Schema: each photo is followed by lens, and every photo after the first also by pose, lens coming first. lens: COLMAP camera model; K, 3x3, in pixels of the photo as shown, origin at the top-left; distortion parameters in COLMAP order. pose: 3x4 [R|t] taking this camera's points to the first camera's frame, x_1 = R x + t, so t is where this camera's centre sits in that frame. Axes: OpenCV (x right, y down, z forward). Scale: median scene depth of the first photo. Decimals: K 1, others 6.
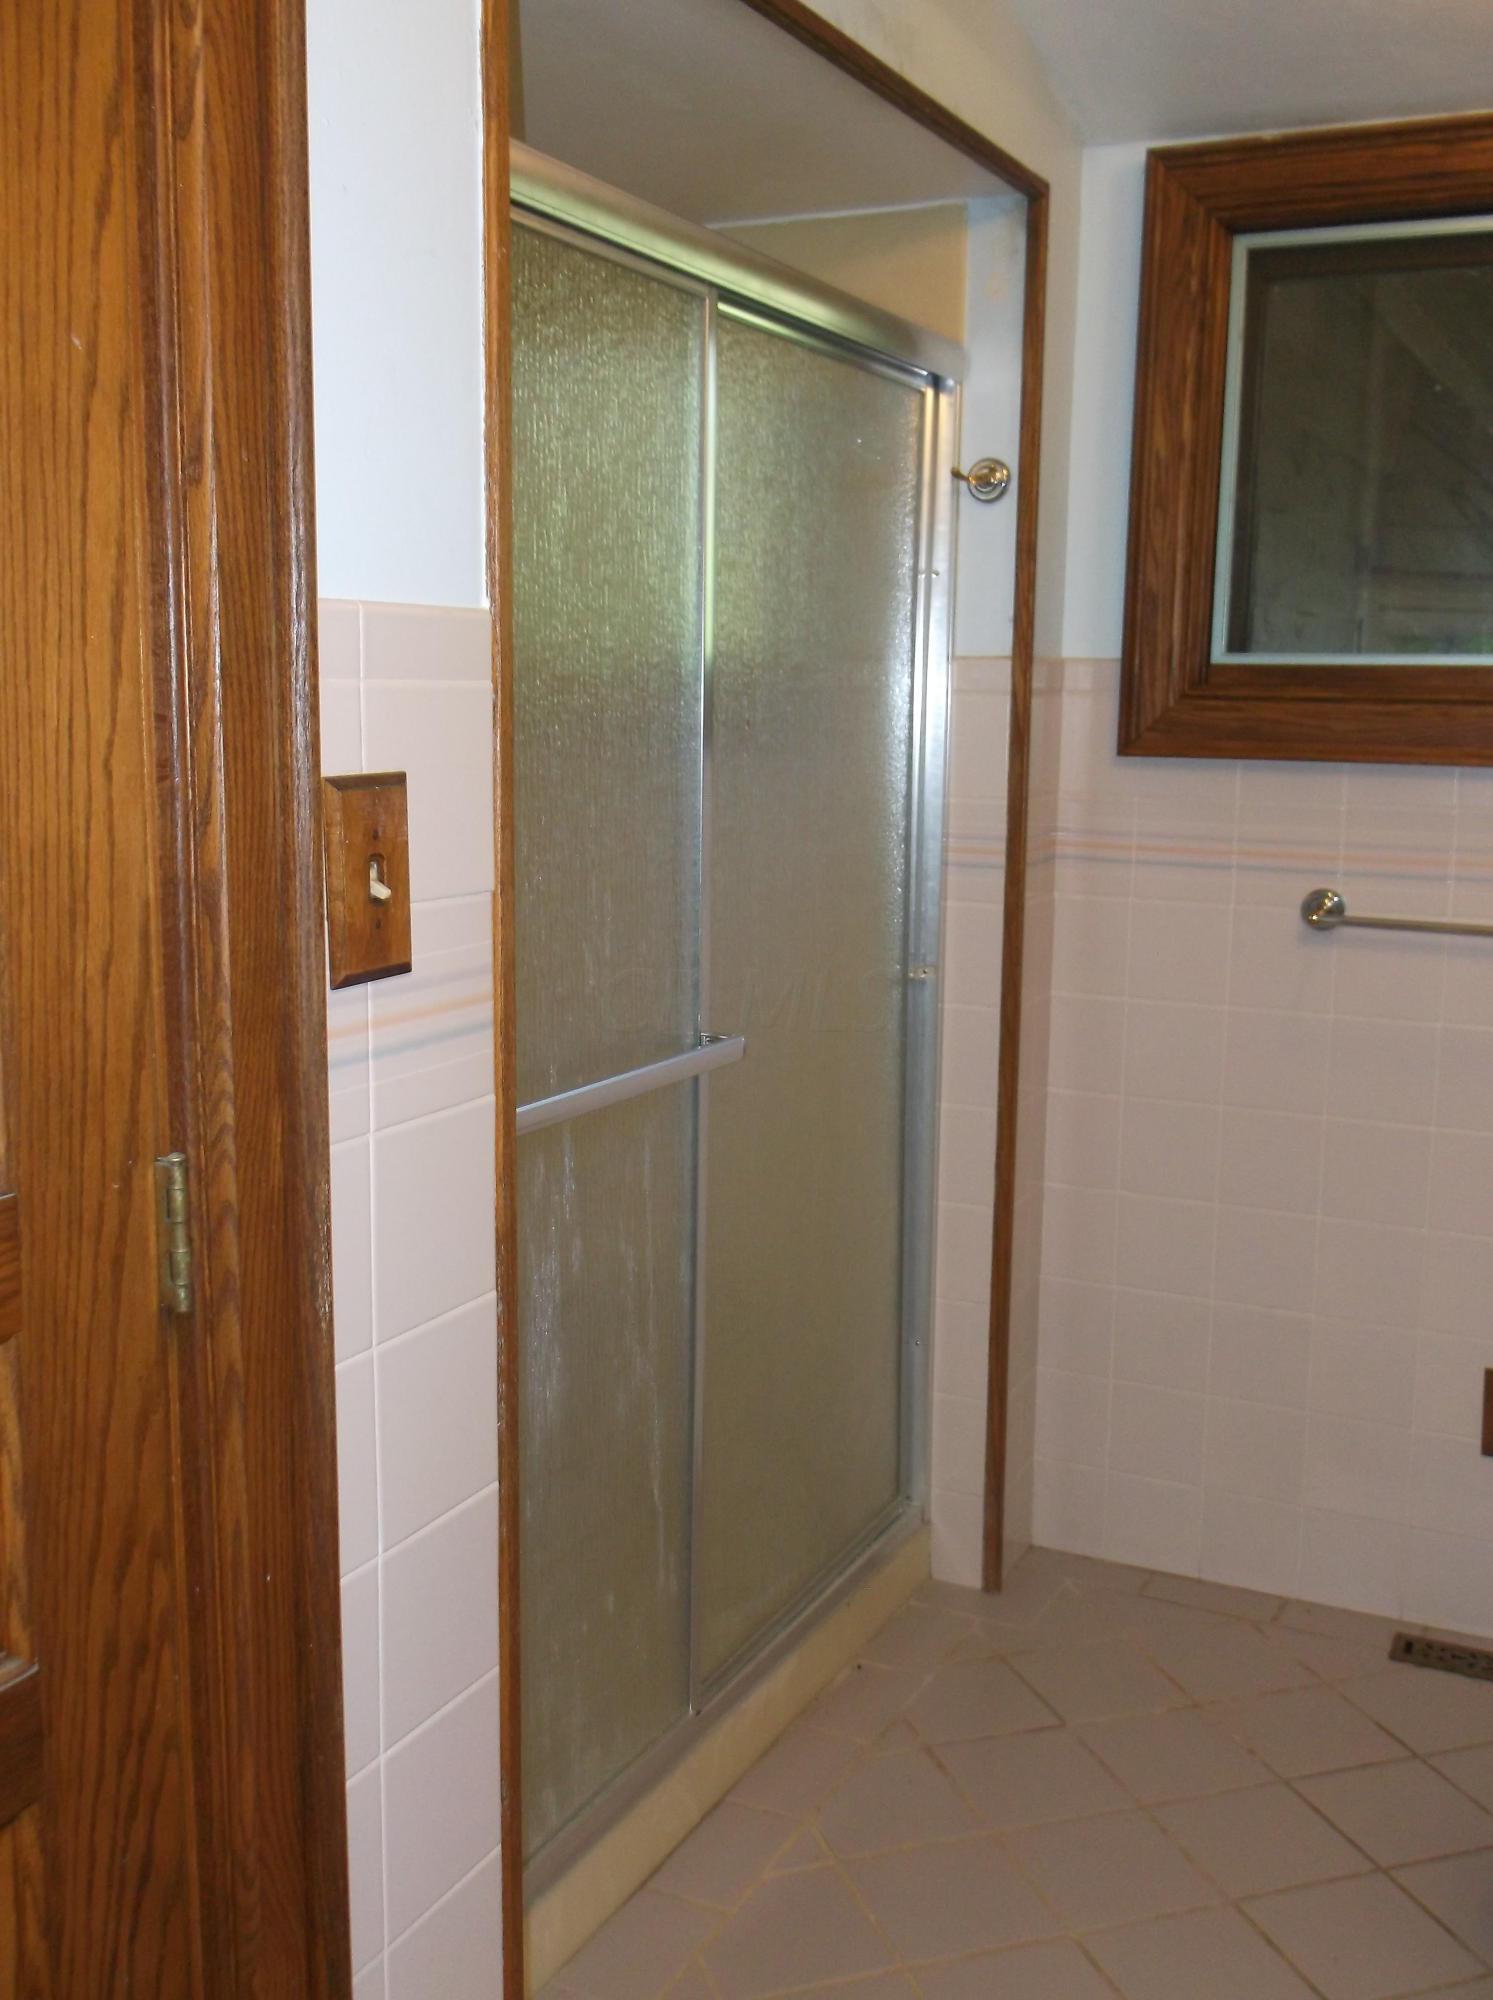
lens RADIAL K [[1976.6, 0, 755.7], [0, 1976.6, 1006.5], [0, 0, 1]] dist [0.021371, 0.000000]
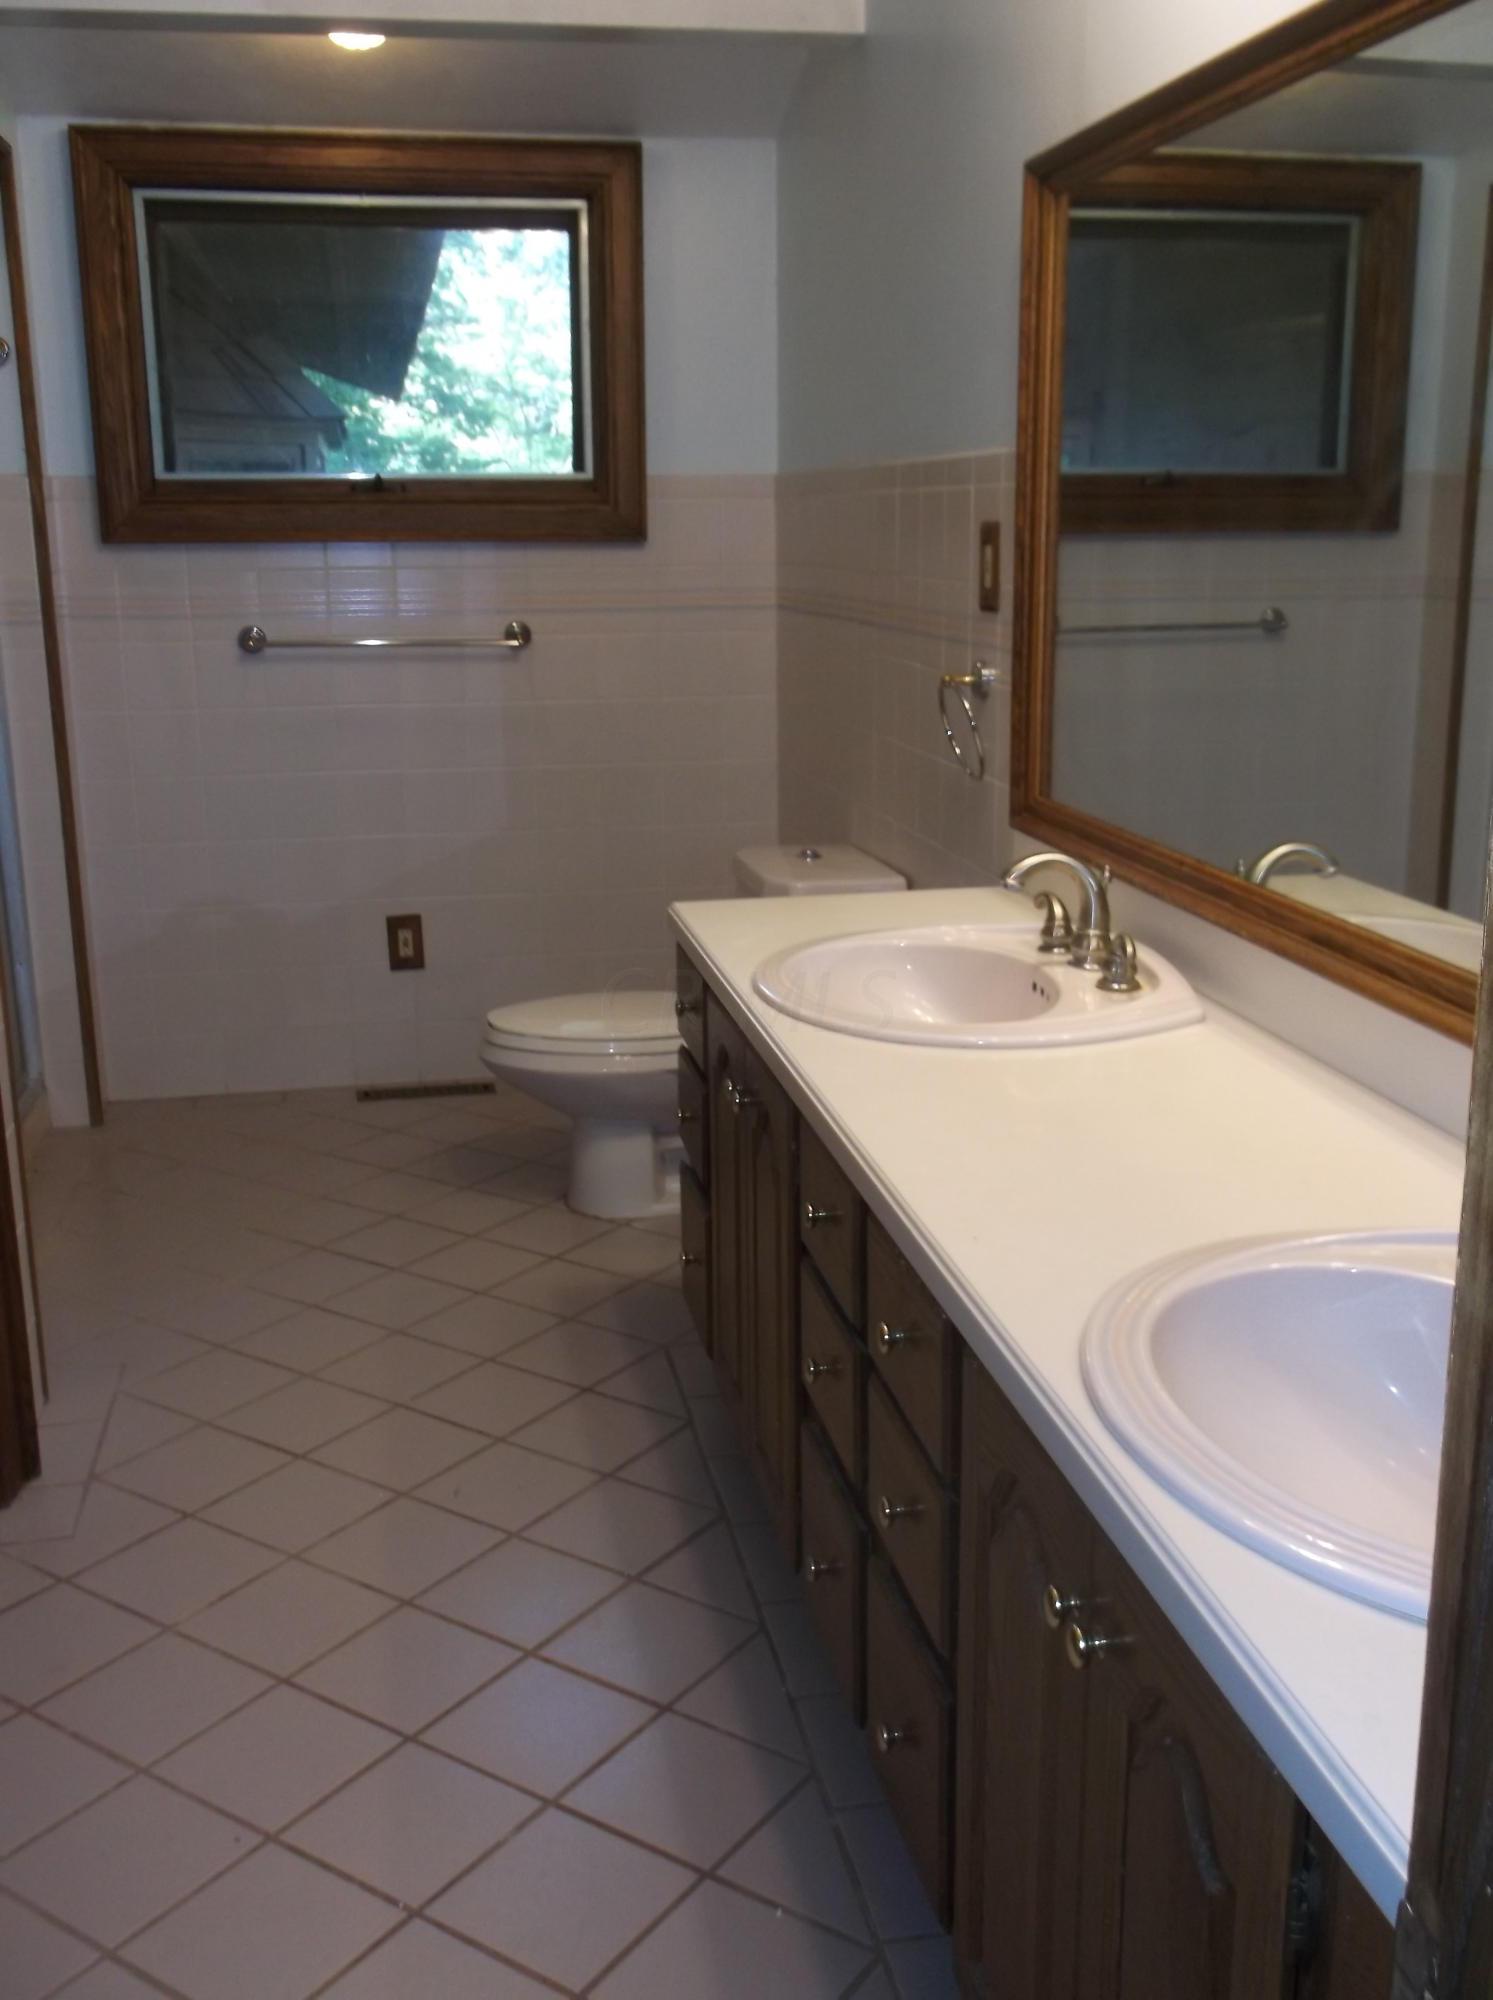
lens RADIAL K [[1976.6, 0, 749.5], [0, 1976.6, 995.1], [0, 0, 1]] dist [0.021371, 0.000000]
pose [[0.794604, -0.162772, 0.584901, -0.360143], [0.115942, 0.986343, 0.116980, 0.090109], [-0.595955, -0.025138, 0.802625, -0.491205]]
